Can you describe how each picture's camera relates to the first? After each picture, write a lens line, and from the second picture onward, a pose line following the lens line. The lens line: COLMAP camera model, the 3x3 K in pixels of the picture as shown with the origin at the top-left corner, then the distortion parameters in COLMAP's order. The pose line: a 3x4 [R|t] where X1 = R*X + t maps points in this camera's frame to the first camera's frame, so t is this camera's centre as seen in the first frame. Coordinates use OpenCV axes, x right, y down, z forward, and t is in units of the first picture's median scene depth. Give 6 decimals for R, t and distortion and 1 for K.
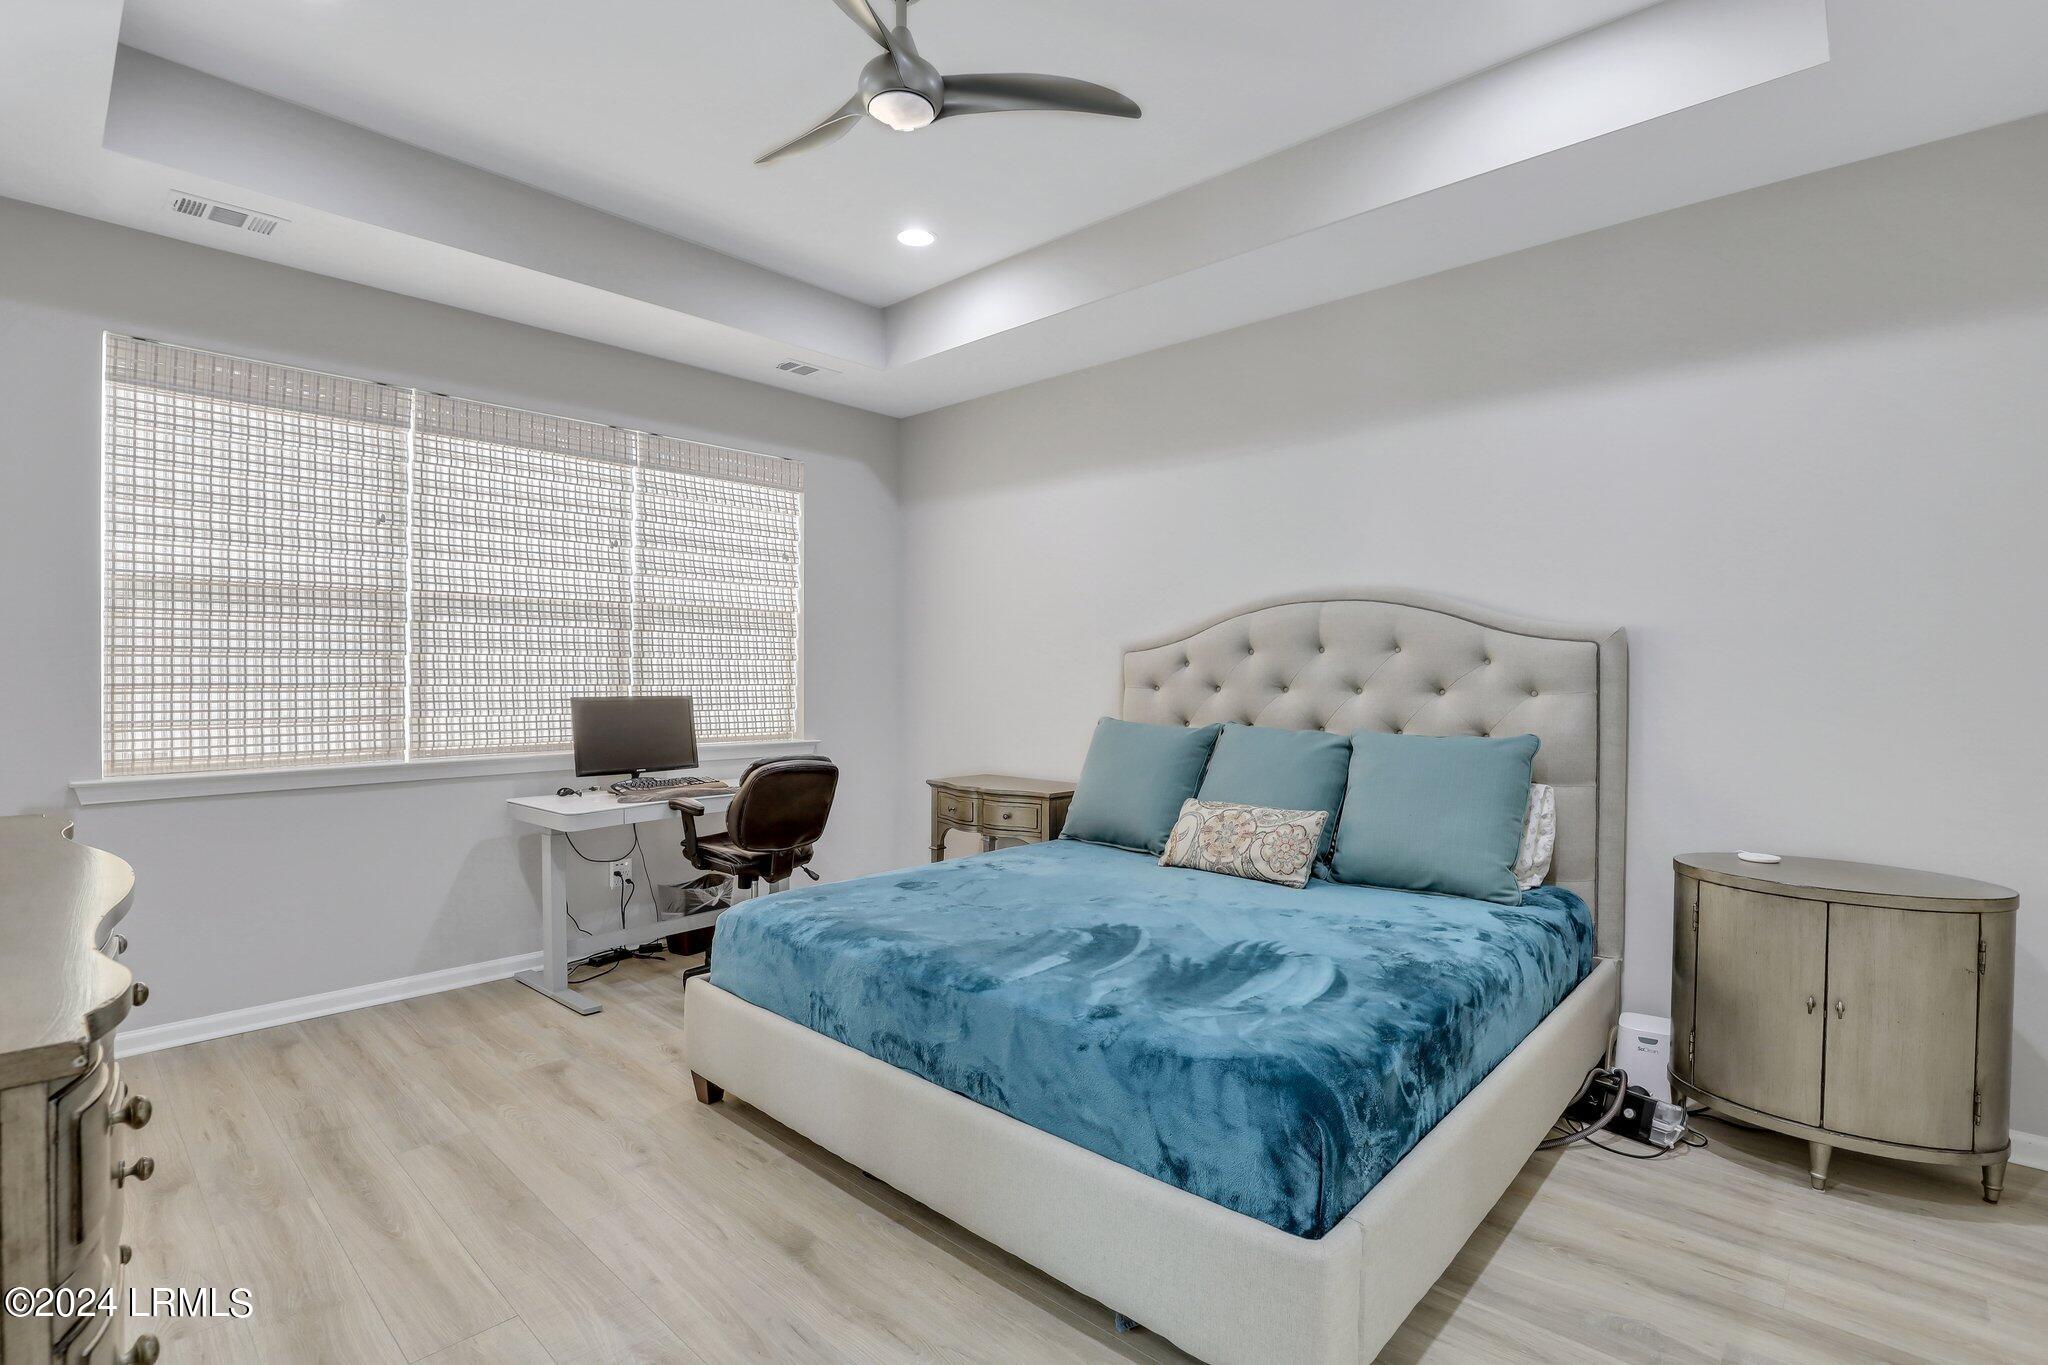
lens RADIAL K [[941.9, 0, 1031.5], [0, 941.9, 680.7], [0, 0, 1]] dist [-0.027472, 0.003184]
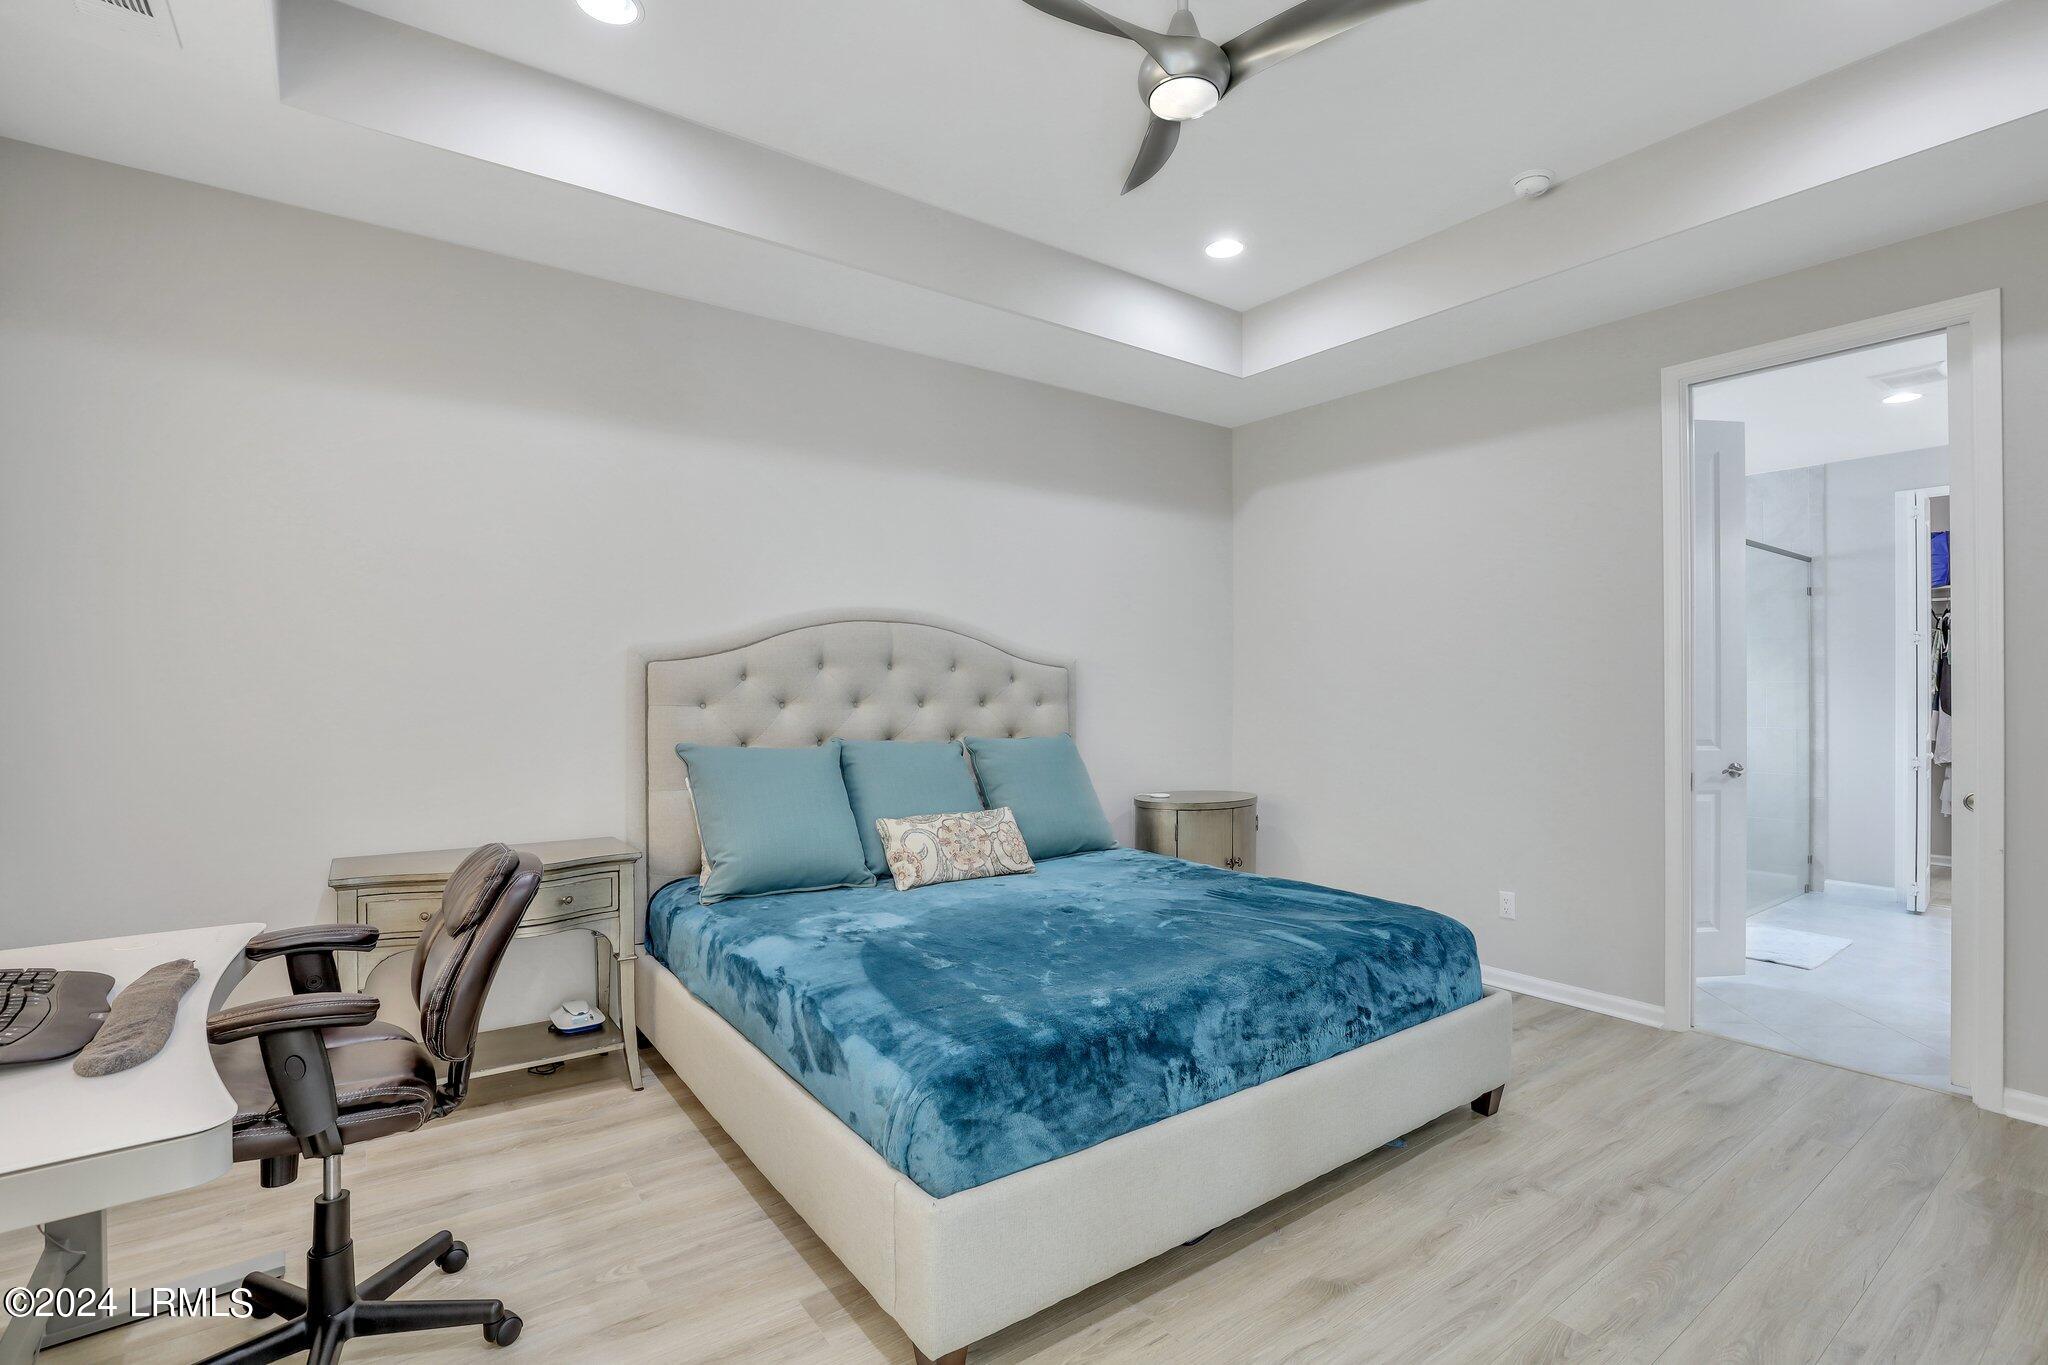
lens RADIAL K [[941.9, 0, 1029.7], [0, 941.9, 685.2], [0, 0, 1]] dist [-0.027472, 0.003184]
pose [[0.201016, 0.003151, 0.979583, -0.802661], [0.000860, 0.999994, -0.003393, -0.008576], [-0.979588, 0.001525, 0.201012, 0.709493]]
